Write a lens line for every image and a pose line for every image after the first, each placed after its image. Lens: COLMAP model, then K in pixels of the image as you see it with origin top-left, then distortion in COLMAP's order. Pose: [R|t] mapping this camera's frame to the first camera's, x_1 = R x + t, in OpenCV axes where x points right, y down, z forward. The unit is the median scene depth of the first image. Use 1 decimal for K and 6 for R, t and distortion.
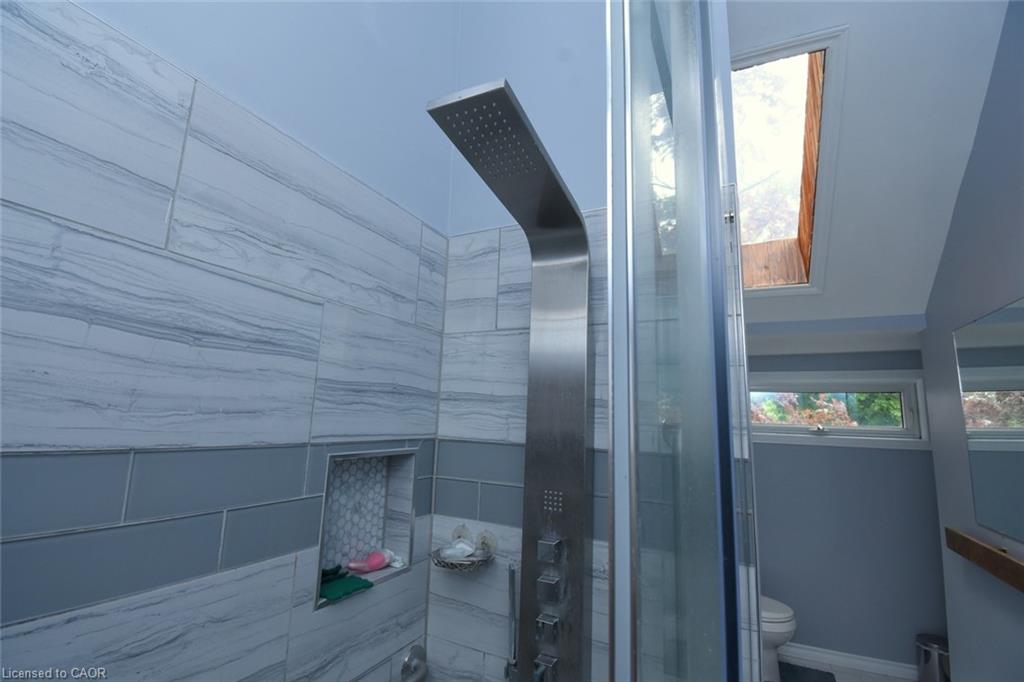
lens RADIAL K [[450.8, 0, 506.8], [0, 450.8, 341.6], [0, 0, 1]] dist [0.022456, -0.028358]
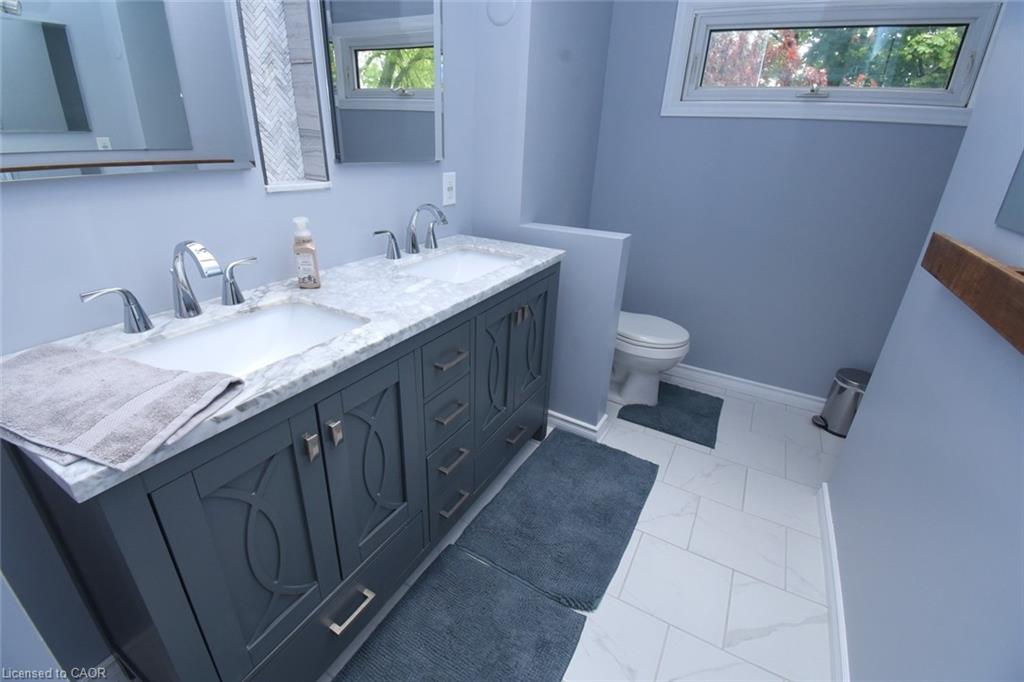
lens RADIAL K [[450.8, 0, 506.8], [0, 450.8, 341.6], [0, 0, 1]] dist [0.022456, -0.028358]
pose [[0.999446, 0.017079, -0.028569, 0.787837], [0.001657, 0.831718, 0.555196, 0.369487], [0.033244, -0.554936, 0.831229, 0.739911]]
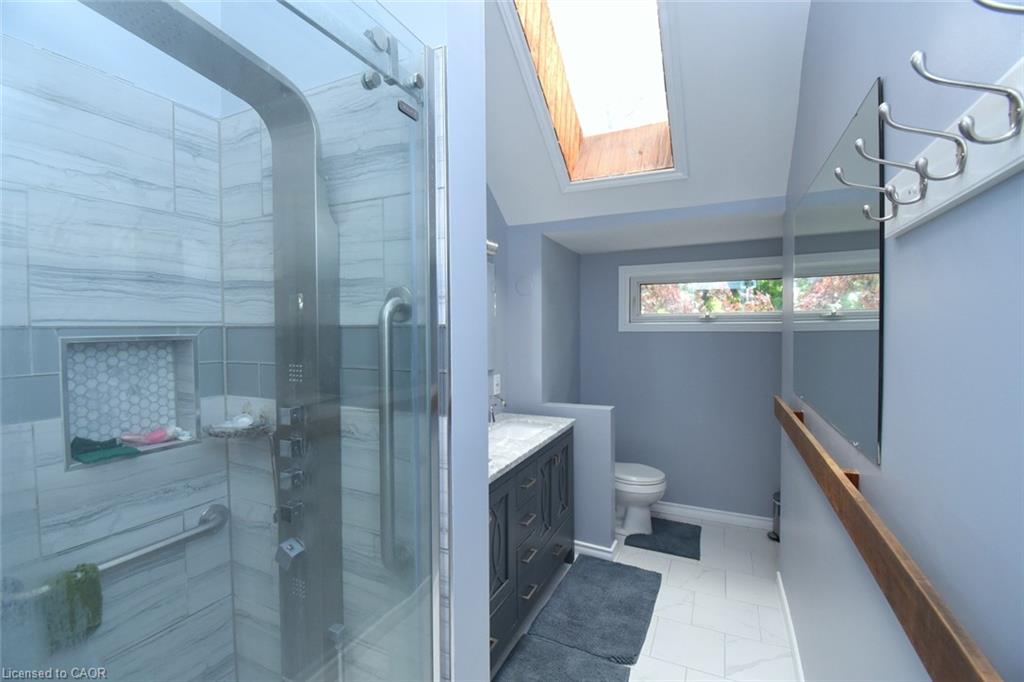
lens RADIAL K [[450.8, 0, 506.8], [0, 450.8, 341.6], [0, 0, 1]] dist [0.022456, -0.028358]
pose [[0.998519, -0.041284, 0.035436, 0.503918], [0.033415, 0.979348, 0.199403, 0.069279], [-0.042936, -0.197923, 0.979277, -0.062904]]
